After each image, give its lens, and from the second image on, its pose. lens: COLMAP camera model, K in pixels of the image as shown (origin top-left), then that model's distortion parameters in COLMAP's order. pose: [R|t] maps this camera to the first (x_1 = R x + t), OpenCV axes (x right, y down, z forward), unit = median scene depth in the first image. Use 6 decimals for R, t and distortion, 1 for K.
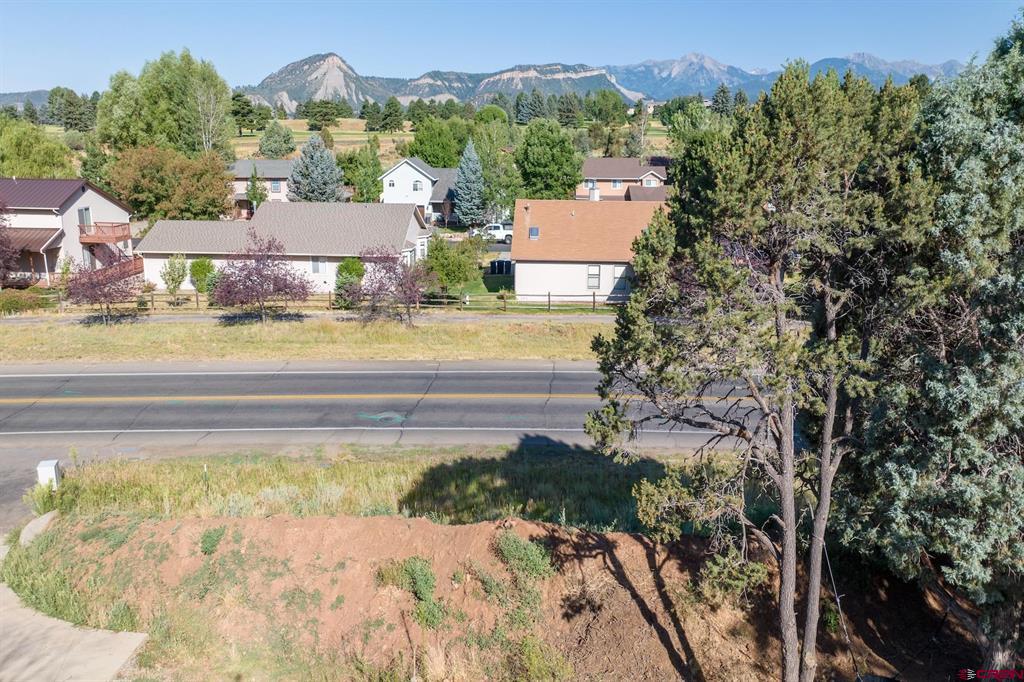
lens RADIAL K [[727.4, 0, 512.5], [0, 727.4, 283.1], [0, 0, 1]] dist [-0.023610, 0.007888]
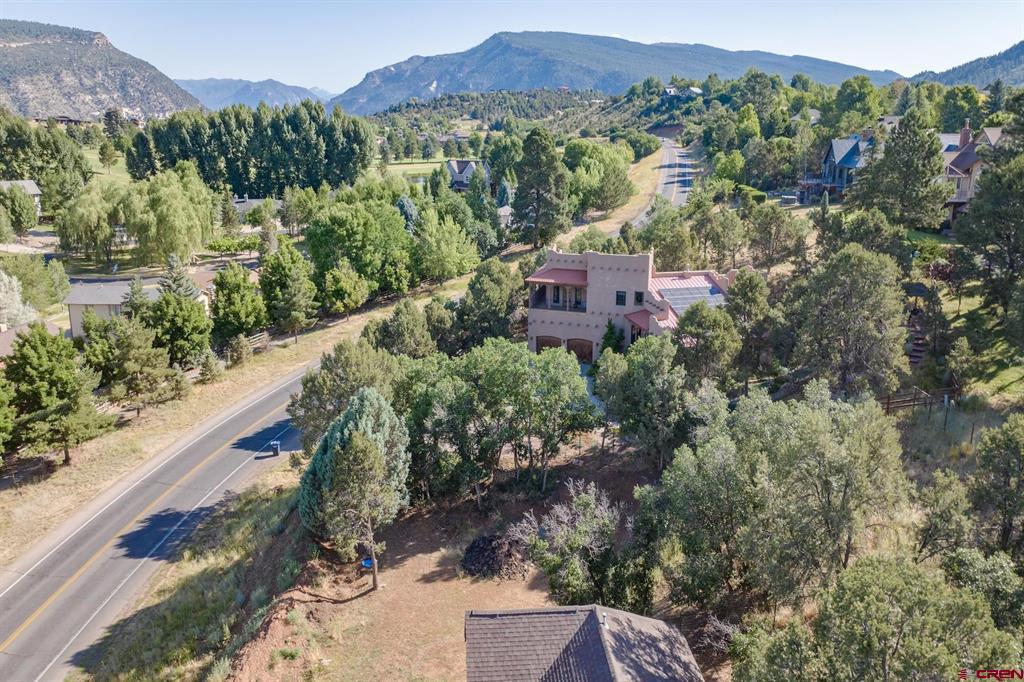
lens RADIAL K [[727.4, 0, 512.5], [0, 727.4, 283.1], [0, 0, 1]] dist [-0.023610, 0.007888]
pose [[-0.024503, -0.230589, 0.972743, -0.613856], [0.194119, 0.953417, 0.230897, -0.337750], [-0.980672, 0.194486, 0.021400, -0.034519]]
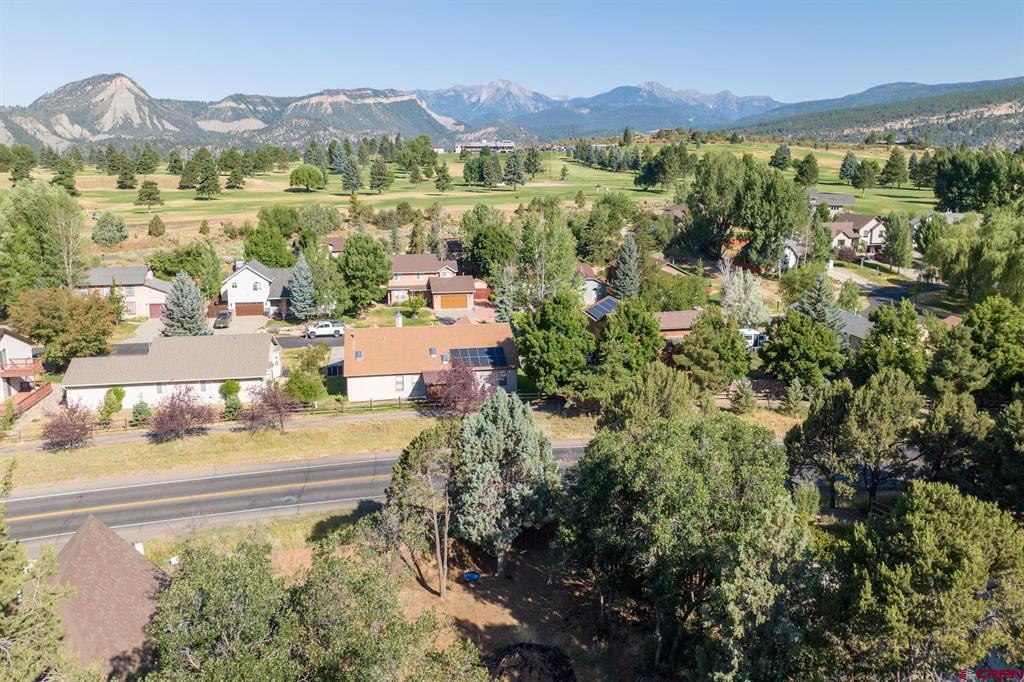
lens RADIAL K [[727.4, 0, 512.5], [0, 727.4, 283.1], [0, 0, 1]] dist [-0.023610, 0.007888]
pose [[0.968678, -0.044207, 0.244352, -0.022019], [0.051608, 0.998380, -0.023965, -0.161129], [-0.242897, 0.035825, 0.969390, -0.530838]]
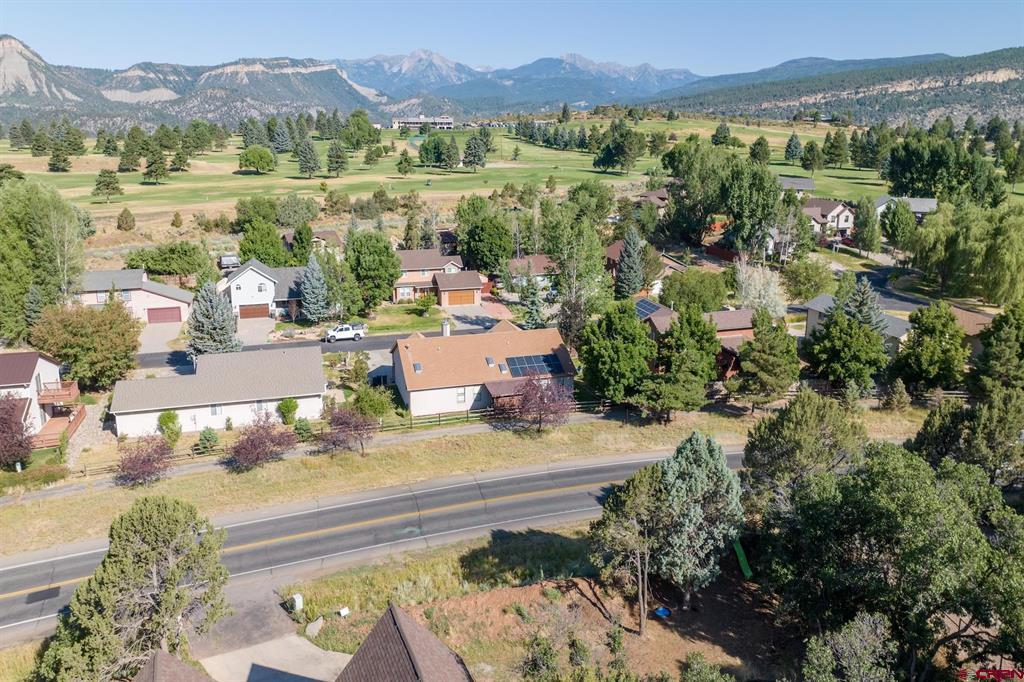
lens RADIAL K [[727.4, 0, 512.5], [0, 727.4, 283.1], [0, 0, 1]] dist [-0.023610, 0.007888]
pose [[0.937922, -0.071294, 0.339440, -0.272083], [0.068753, 0.997443, 0.019522, -0.249933], [-0.339964, 0.005027, 0.940425, -0.453627]]
